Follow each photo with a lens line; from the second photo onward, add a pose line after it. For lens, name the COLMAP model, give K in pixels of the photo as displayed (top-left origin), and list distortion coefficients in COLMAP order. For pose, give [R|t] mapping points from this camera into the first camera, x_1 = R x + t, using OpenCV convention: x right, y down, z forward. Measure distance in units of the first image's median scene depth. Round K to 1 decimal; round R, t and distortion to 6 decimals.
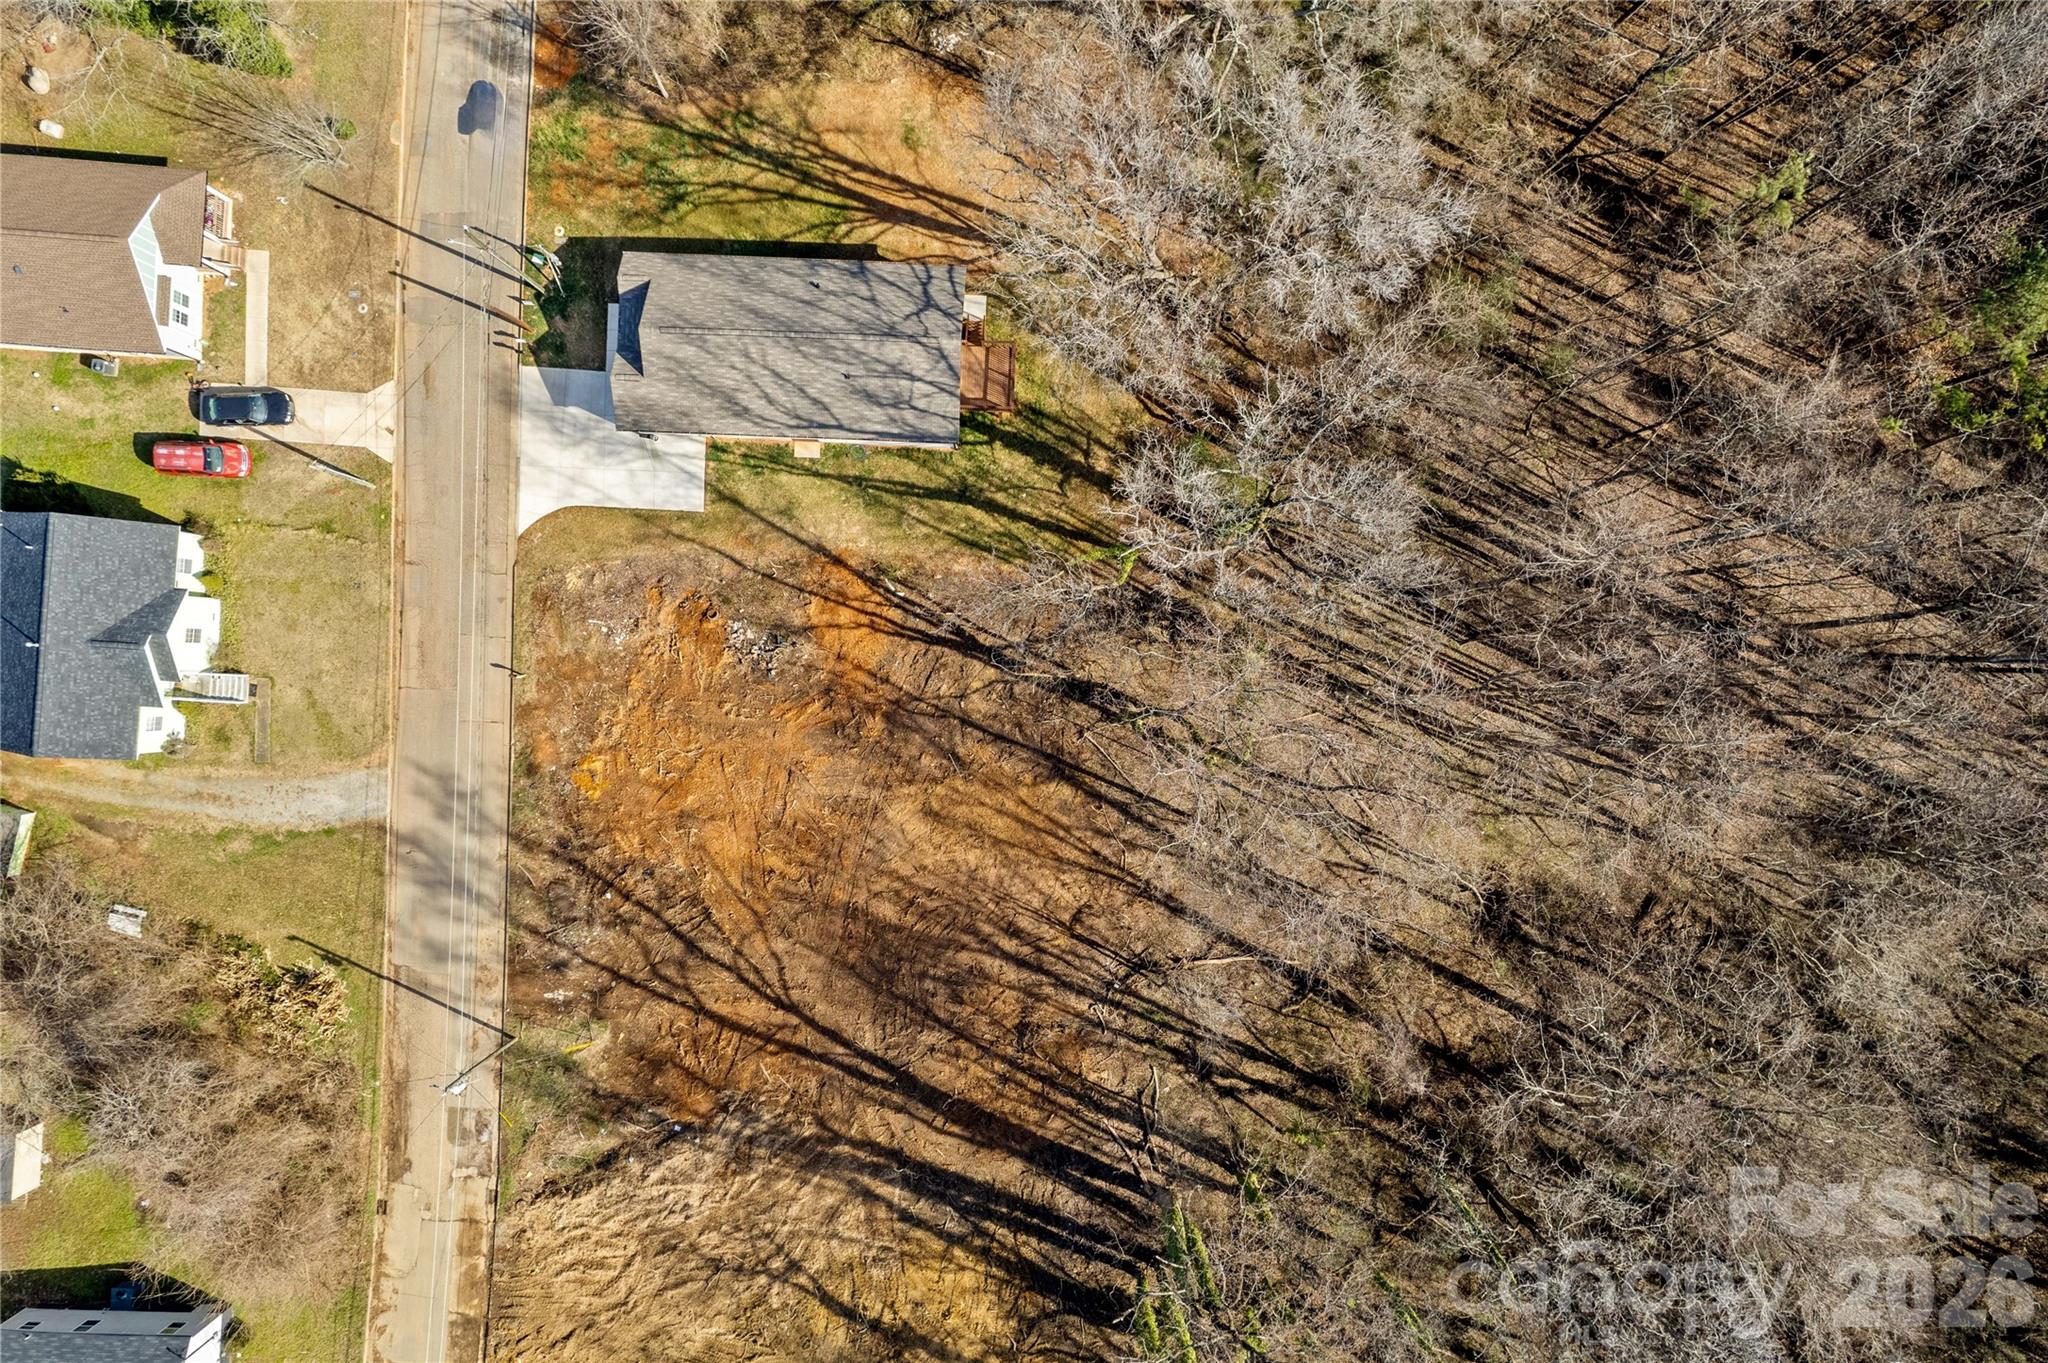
lens RADIAL K [[1316.6, 0, 1024.0], [0, 1316.6, 681.5], [0, 0, 1]] dist [-0.057242, 0.024751]
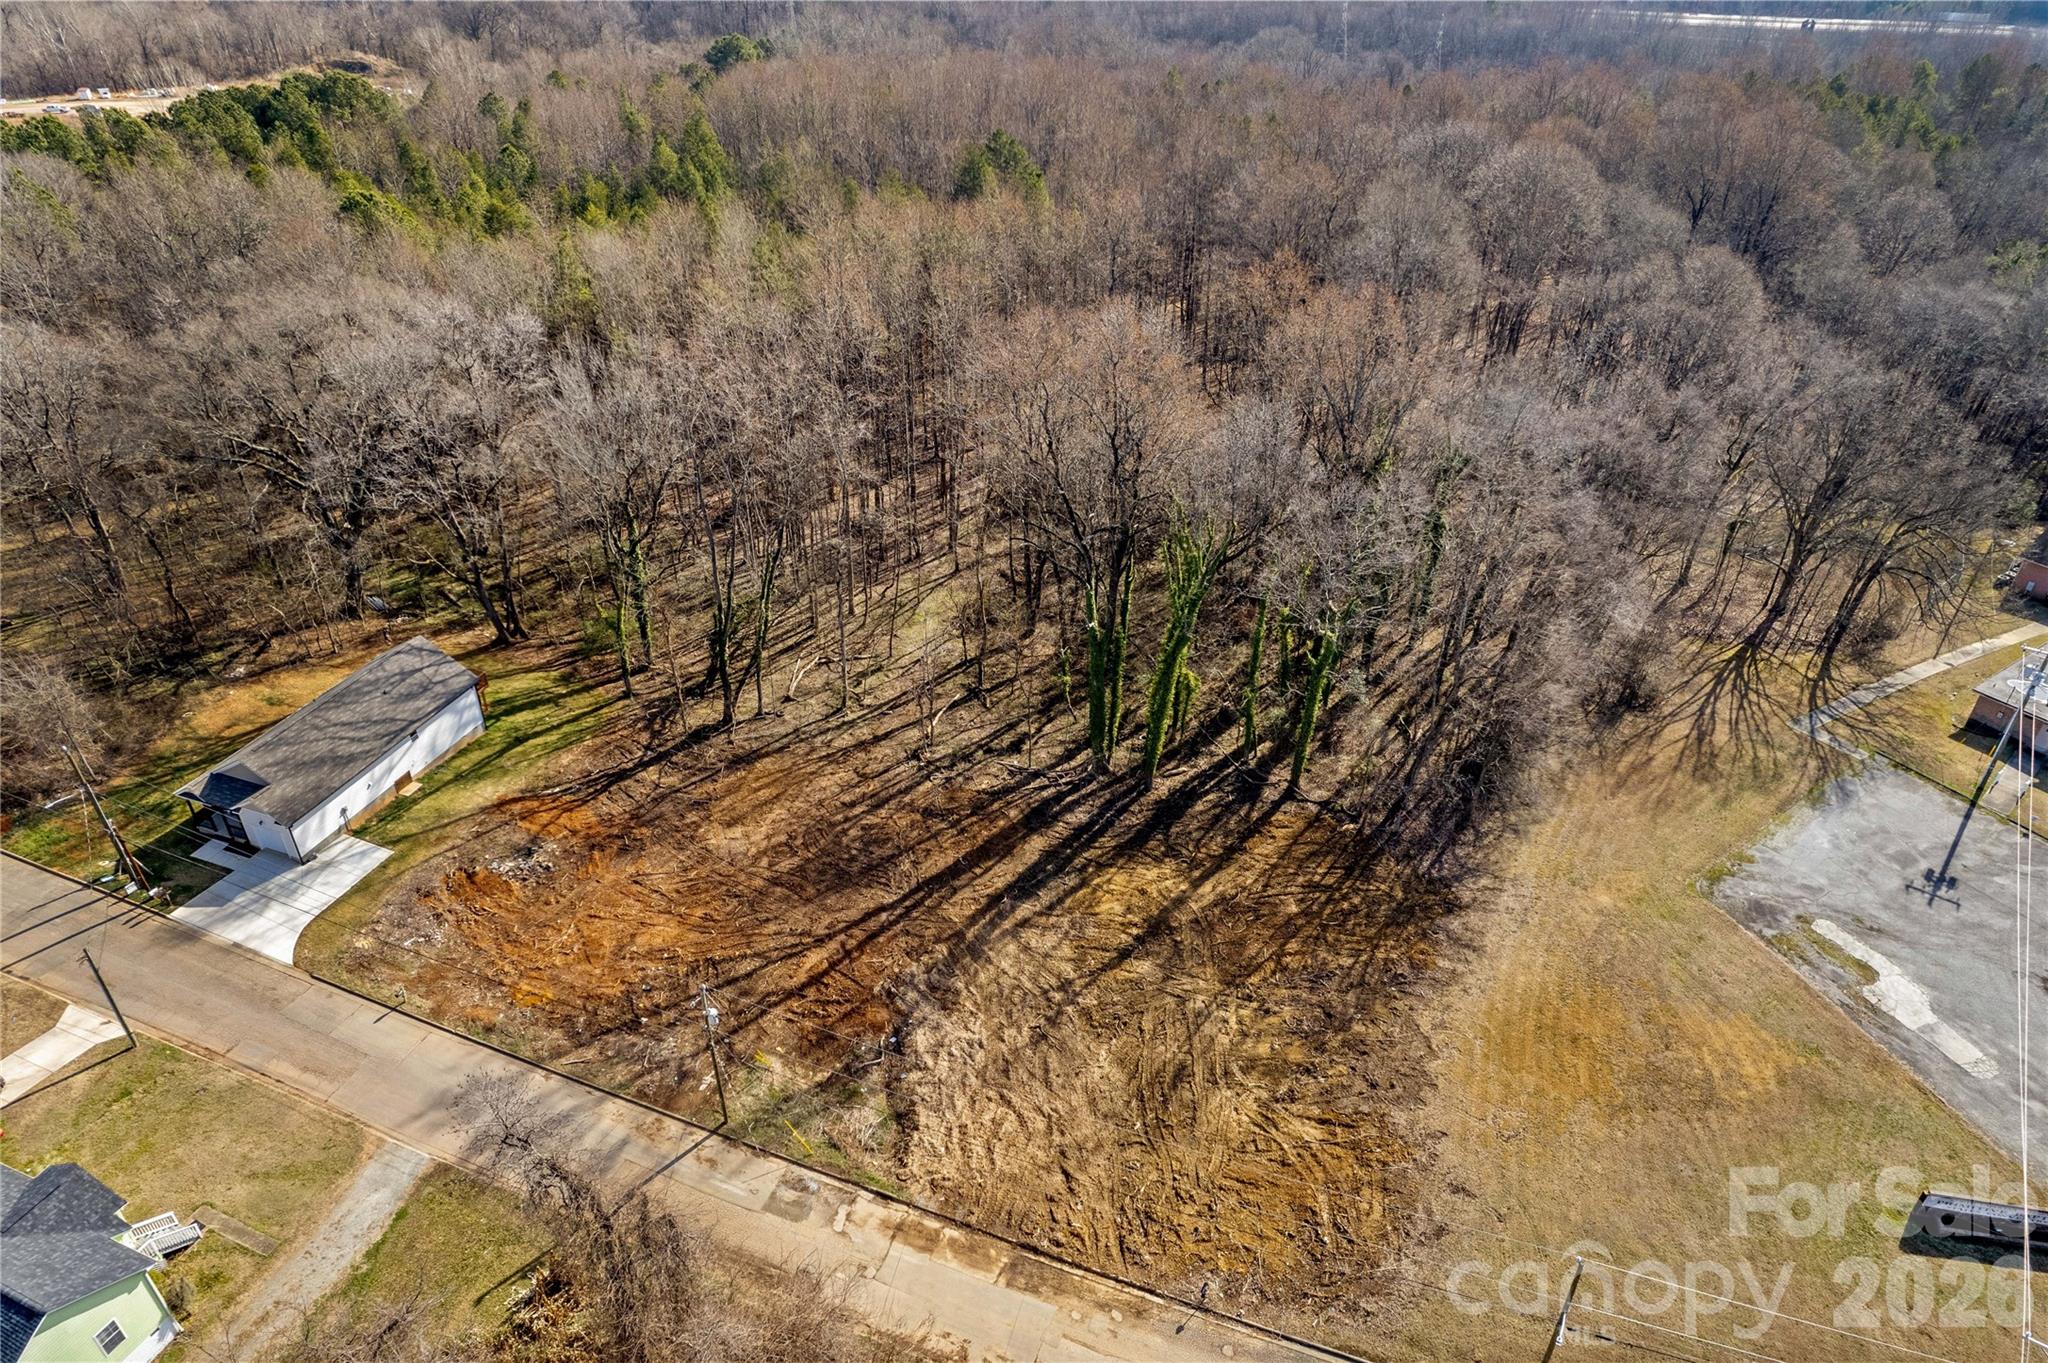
lens RADIAL K [[1313.7, 0, 1023.3], [0, 1313.7, 699.1], [0, 0, 1]] dist [-0.069416, 0.058725]
pose [[0.306628, -0.531278, 0.789762, -0.875618], [0.951797, 0.164293, -0.259018, 0.649178], [0.007858, 0.831115, 0.556045, 0.249933]]
